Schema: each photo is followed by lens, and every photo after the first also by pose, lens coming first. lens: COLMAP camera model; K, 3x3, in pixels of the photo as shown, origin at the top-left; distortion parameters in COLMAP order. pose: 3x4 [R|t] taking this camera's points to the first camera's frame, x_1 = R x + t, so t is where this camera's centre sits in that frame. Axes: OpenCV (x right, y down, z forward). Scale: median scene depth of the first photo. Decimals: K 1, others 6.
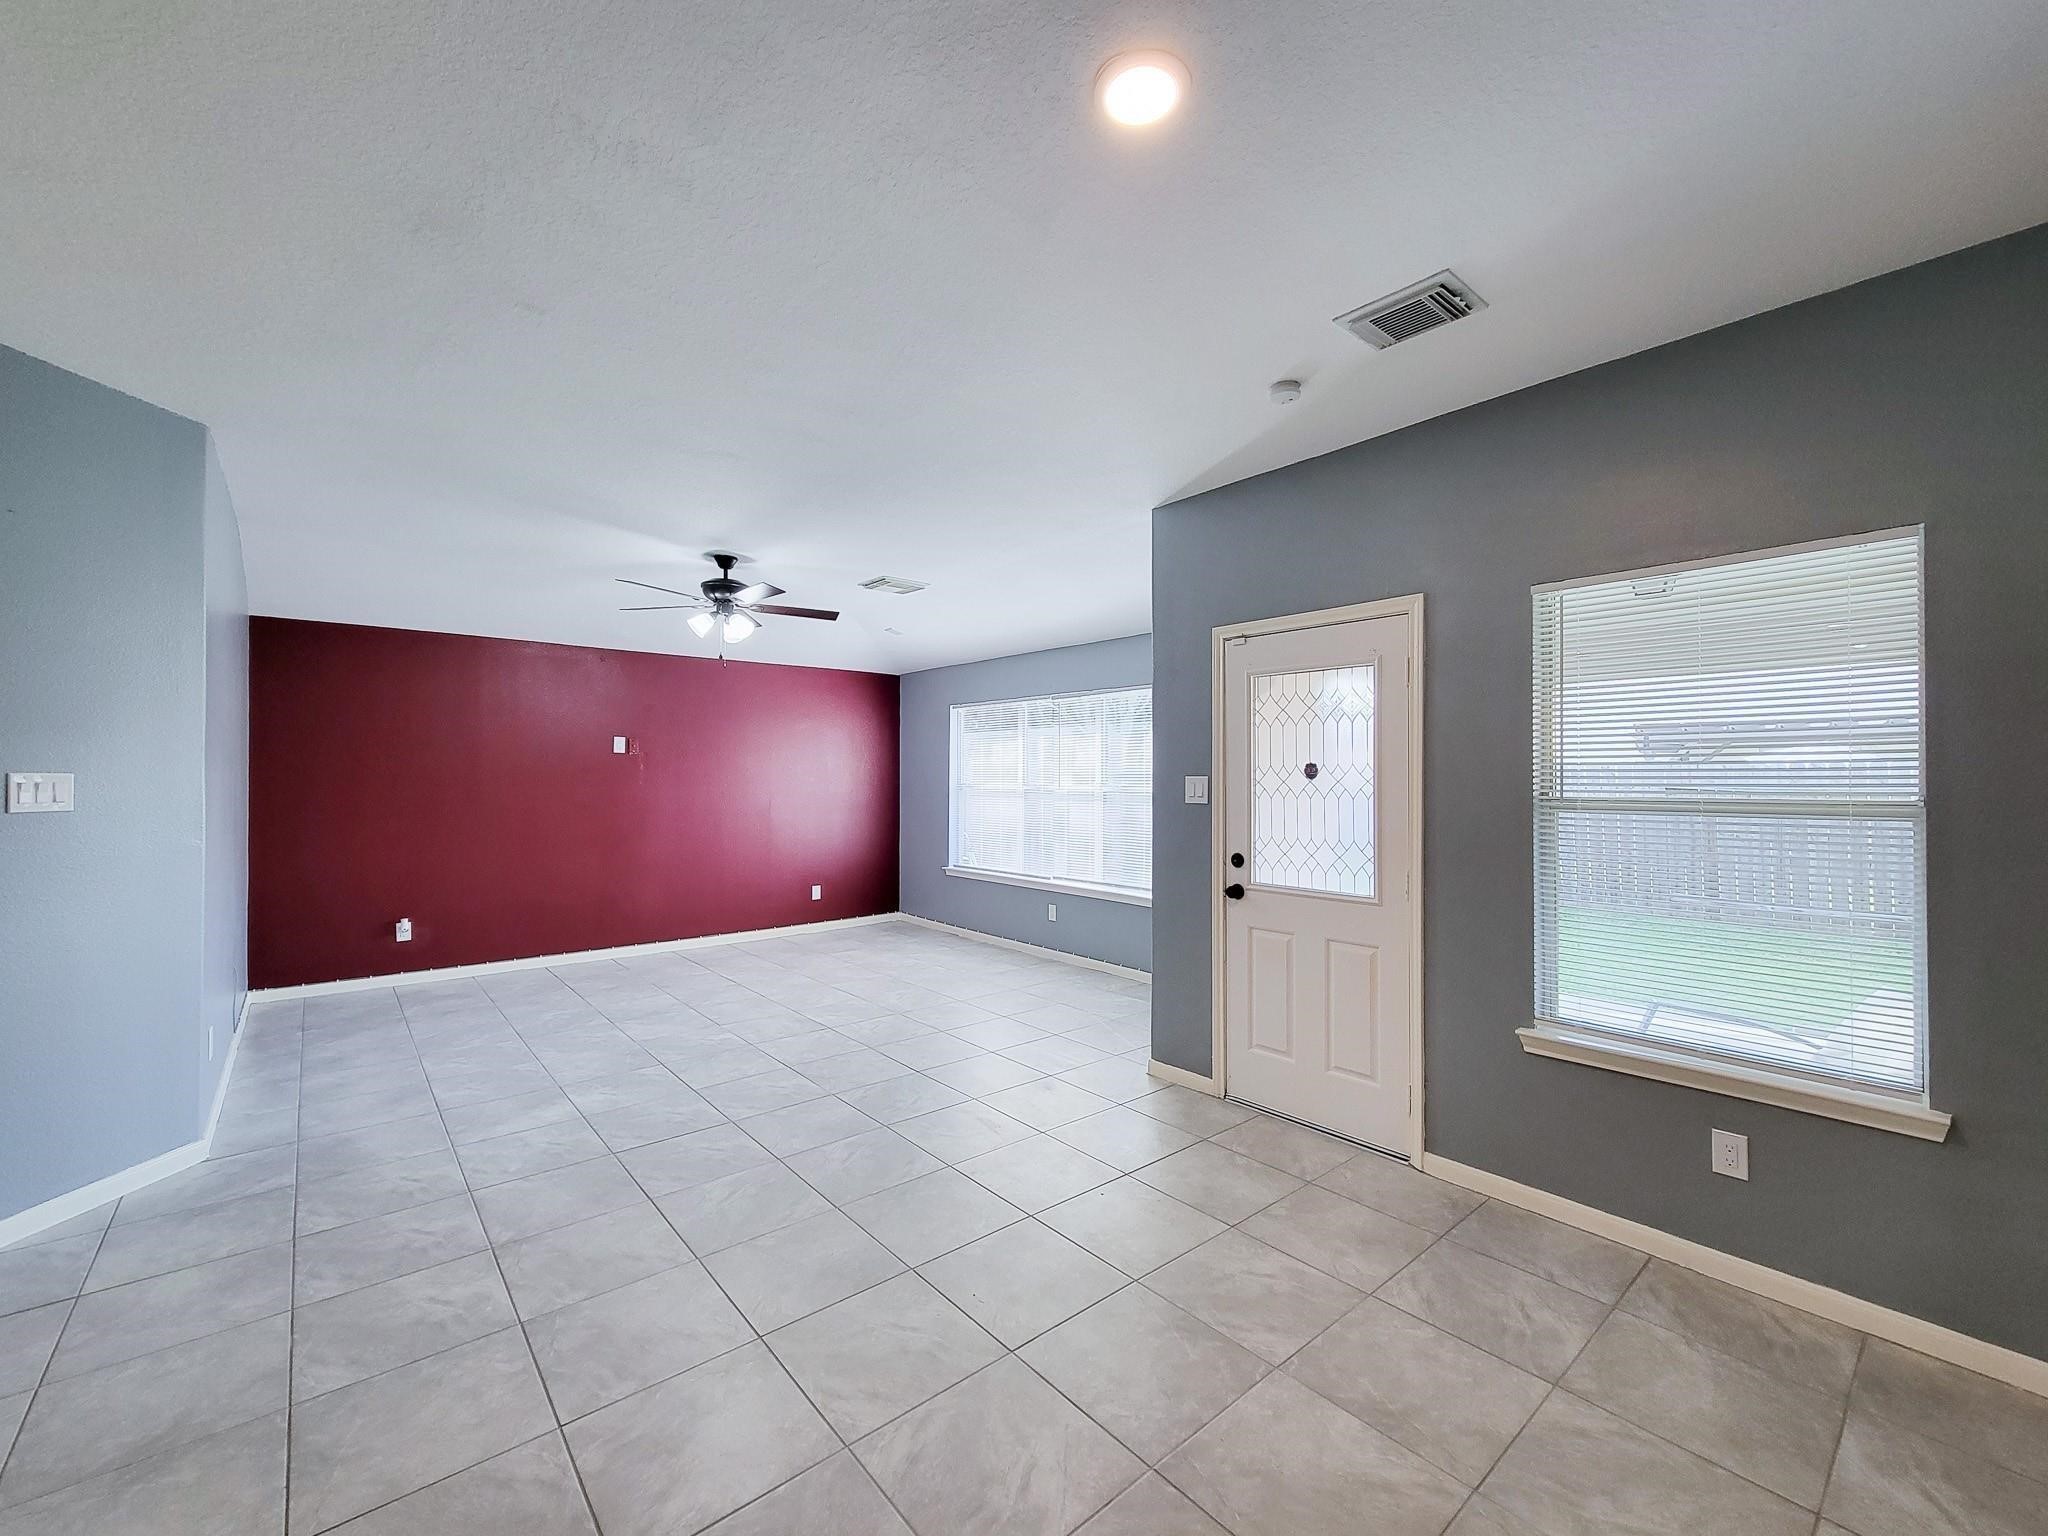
lens RADIAL K [[840.9, 0, 1027.1], [0, 840.9, 769.5], [0, 0, 1]] dist [0.003151, -0.003886]
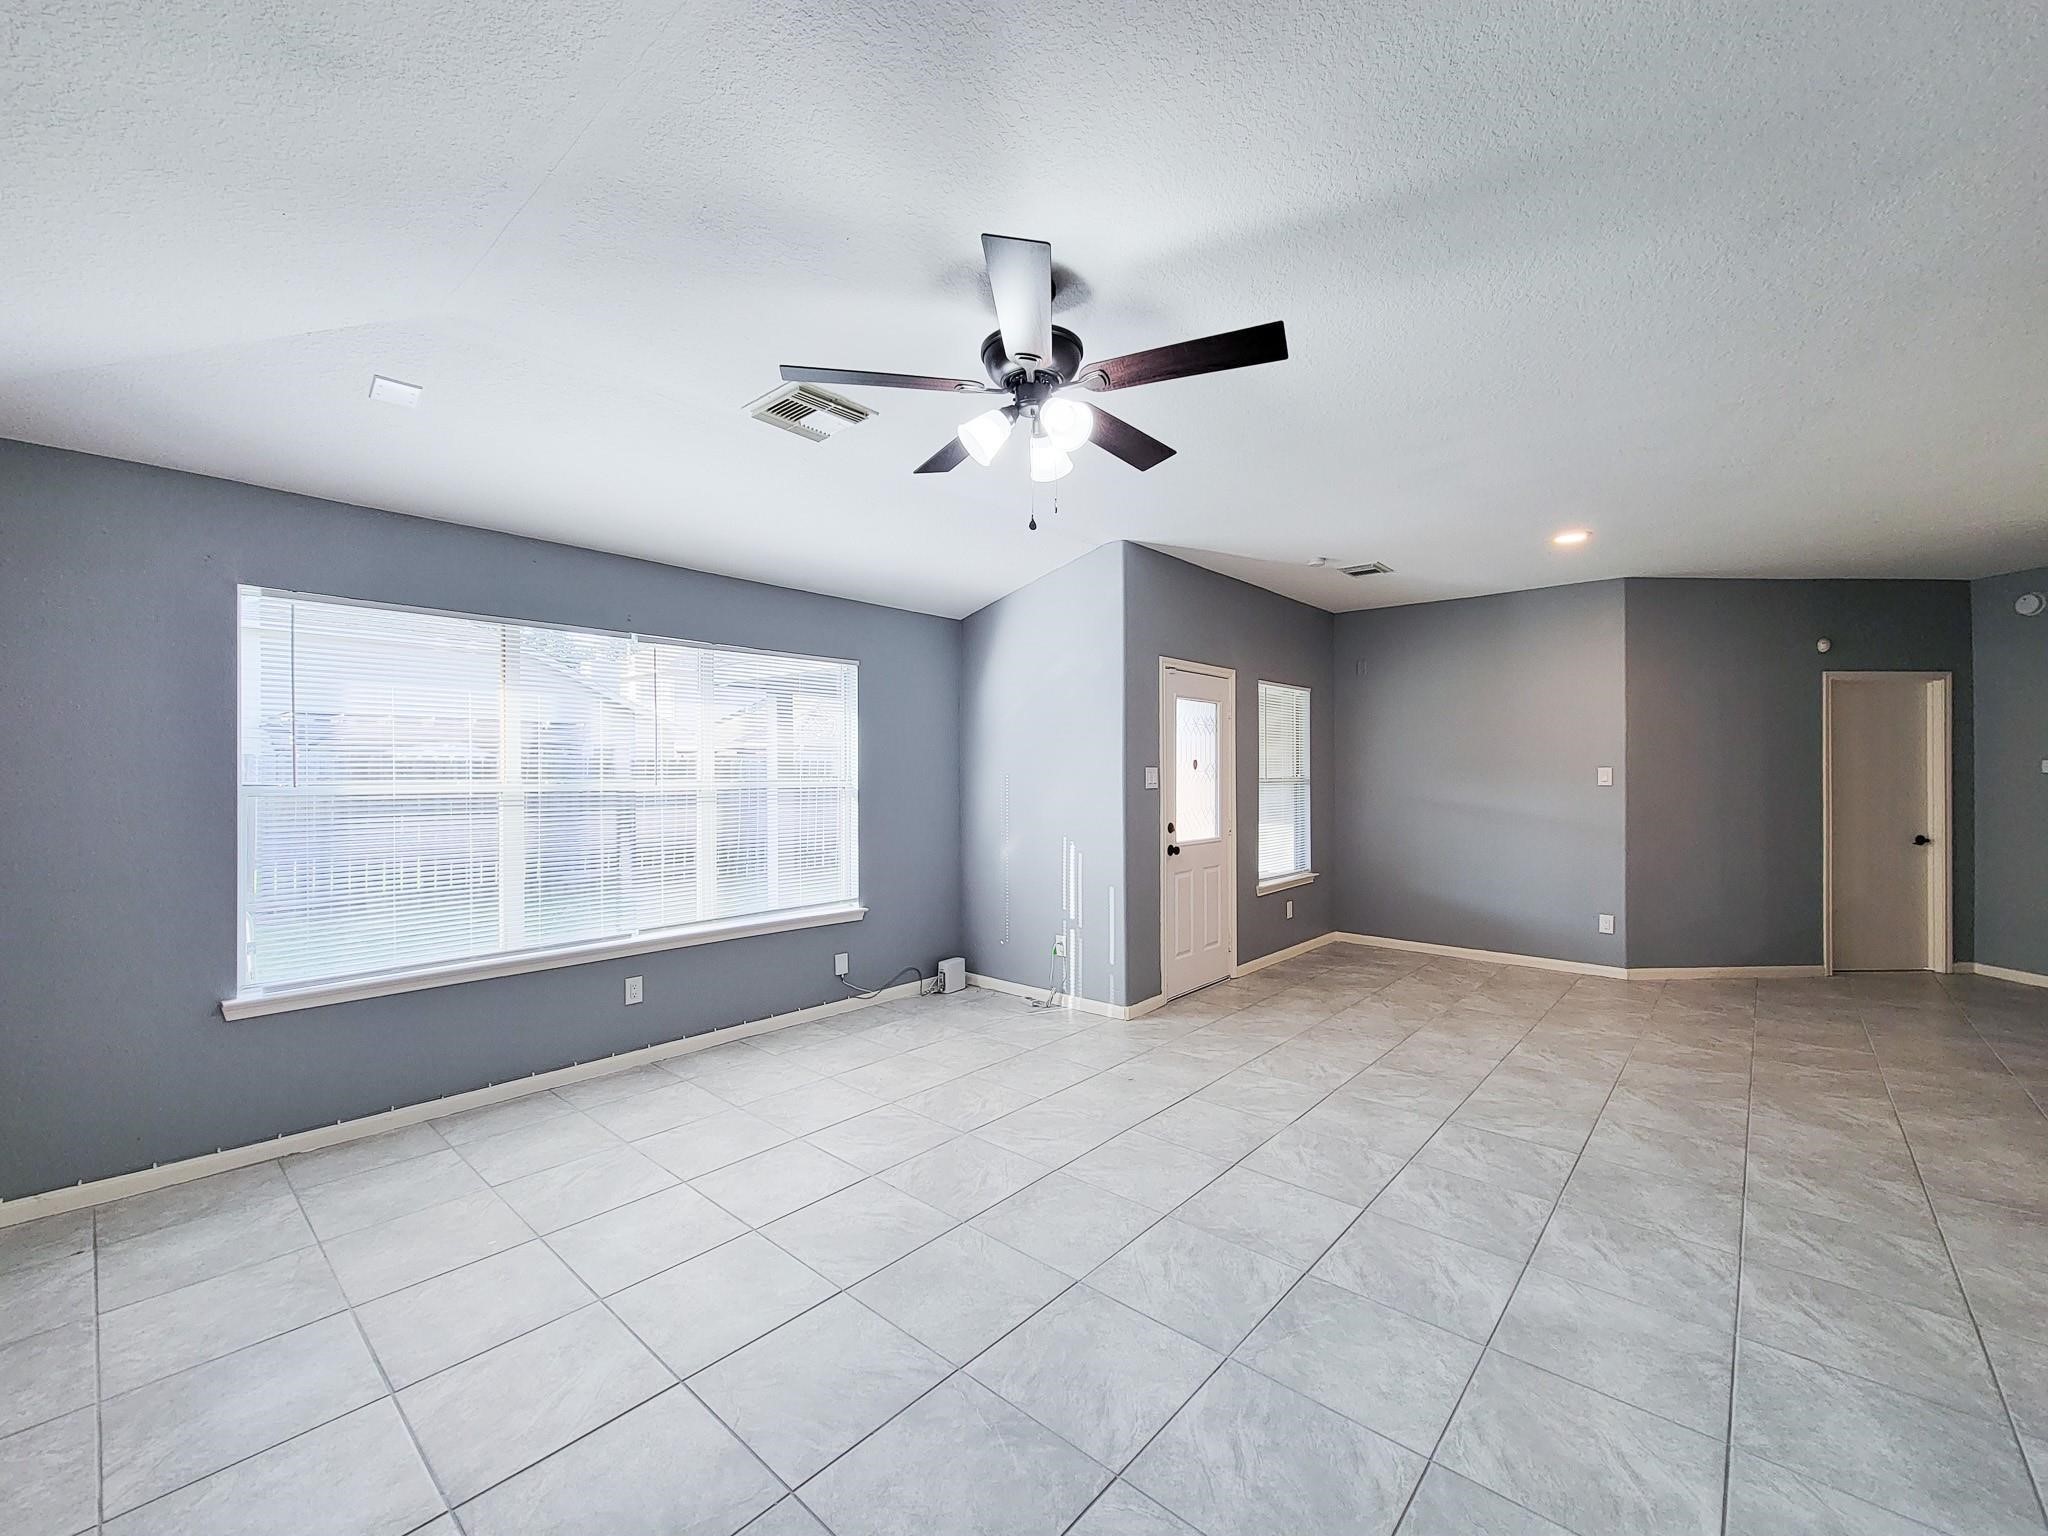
lens RADIAL K [[840.9, 0, 1021.7], [0, 840.9, 772.4], [0, 0, 1]] dist [0.003151, -0.003886]
pose [[-0.139777, -0.000561, 0.990183, -1.105770], [-0.006274, 0.999980, -0.000319, 0.017991], [-0.990163, -0.006257, -0.139778, 1.454010]]
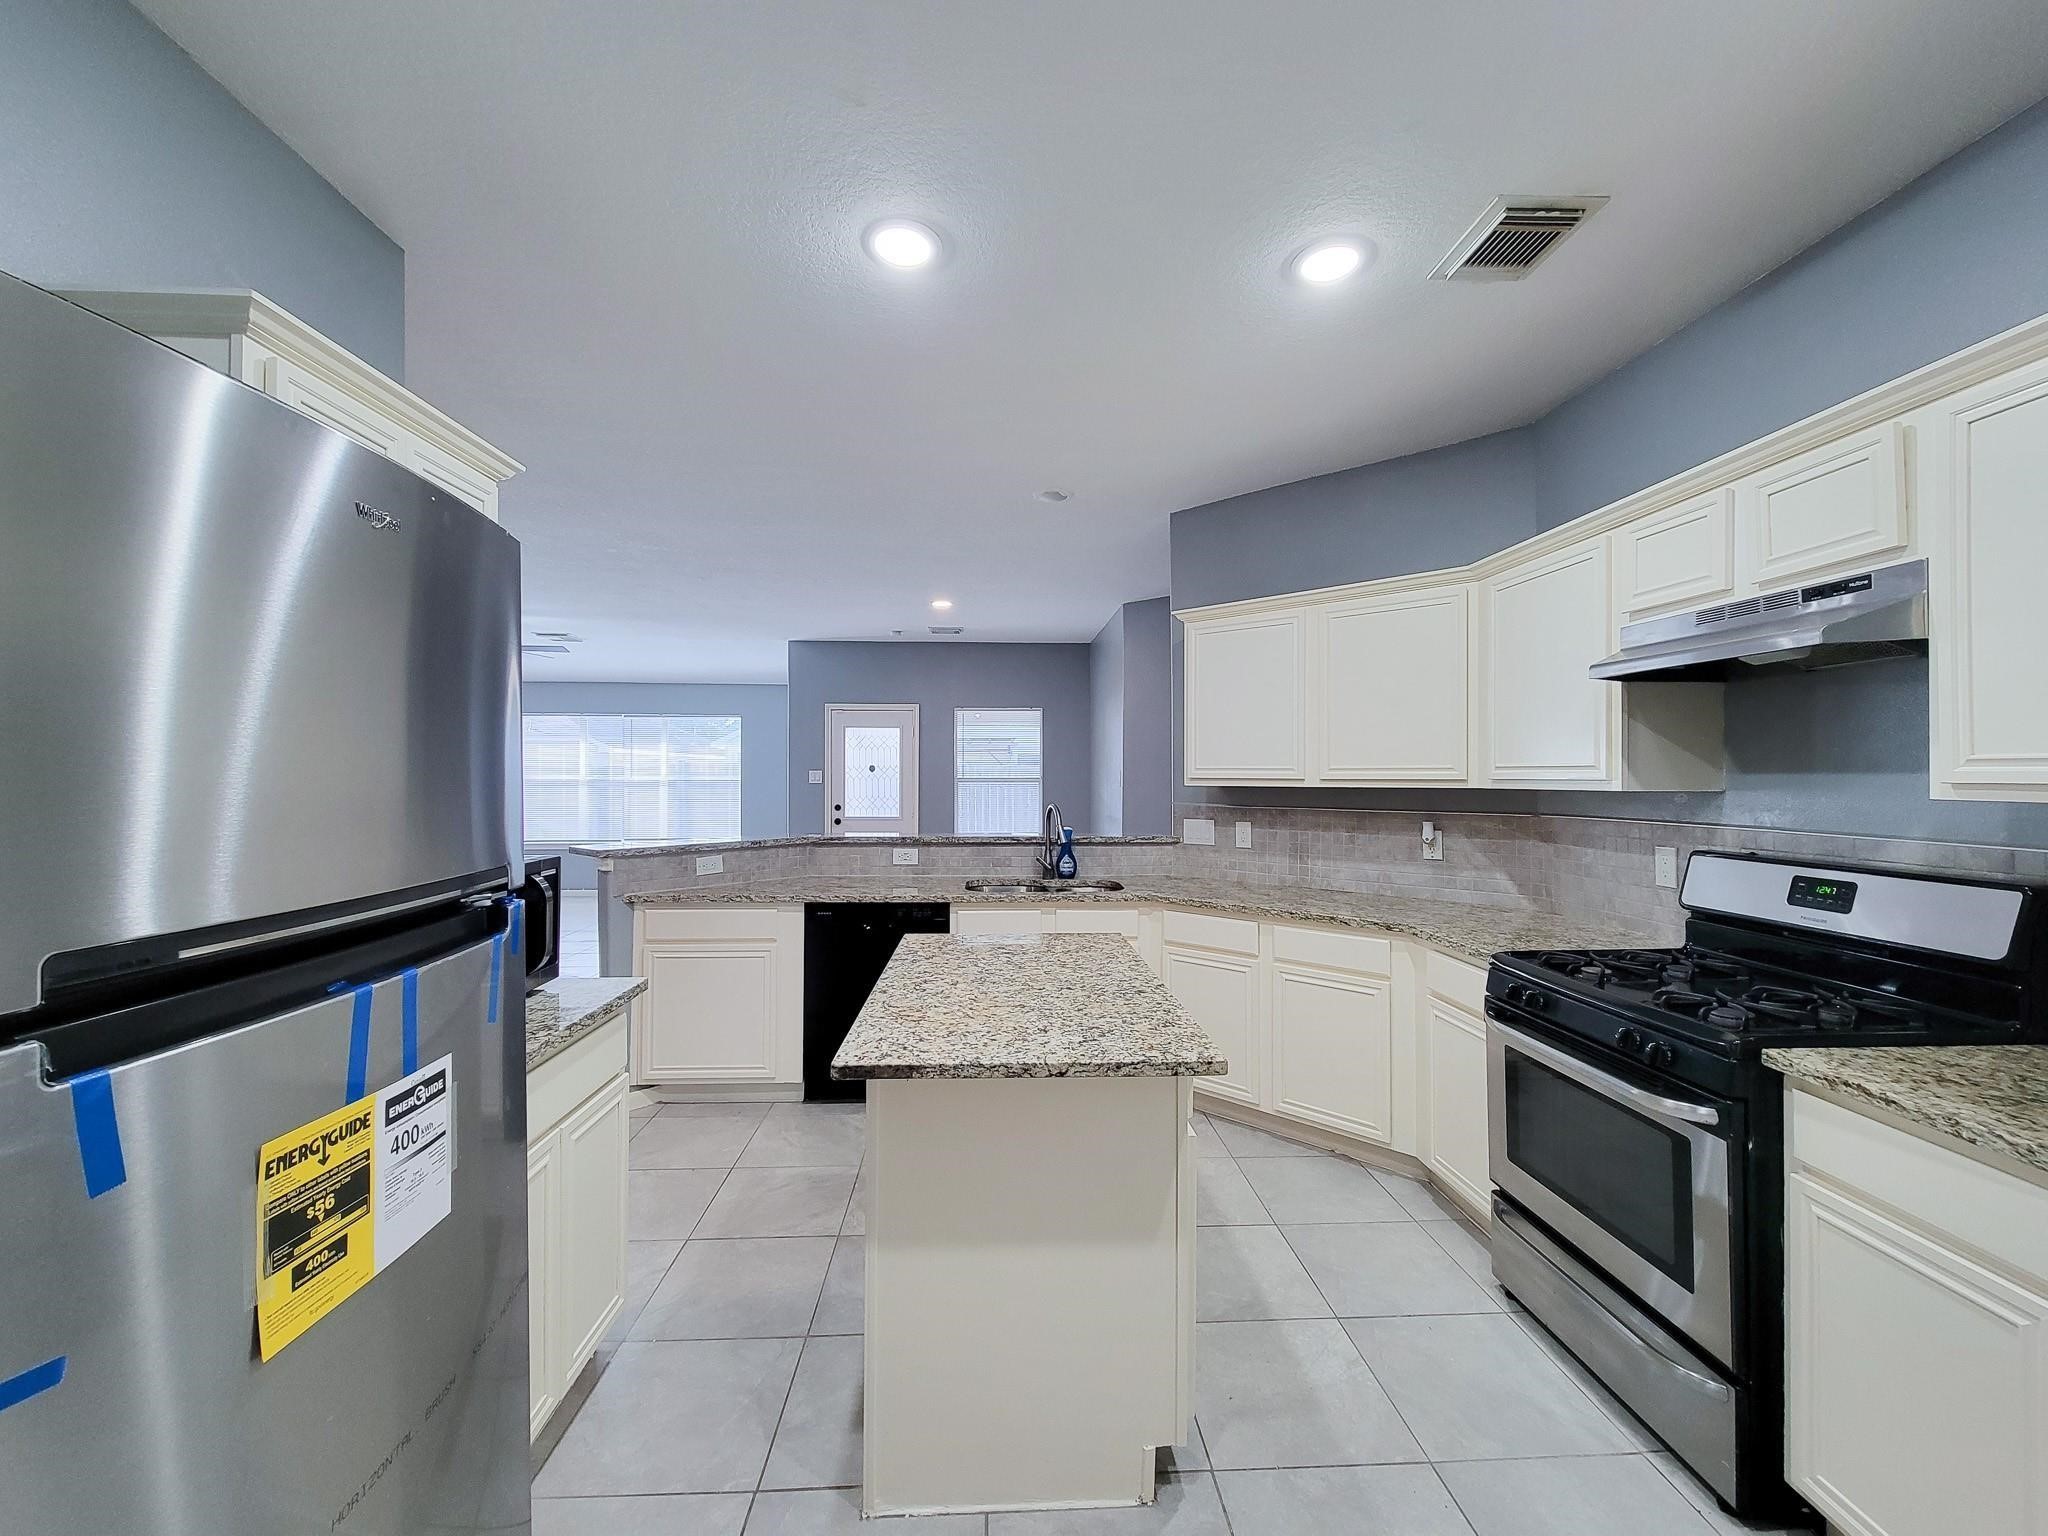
lens RADIAL K [[840.9, 0, 985.2], [0, 840.9, 758.2], [0, 0, 1]] dist [0.003151, -0.003886]
pose [[0.633343, 0.014848, 0.773729, -1.269108], [-0.008238, 0.999889, -0.012445, -0.000268], [-0.773828, 0.001508, 0.633394, -0.754016]]
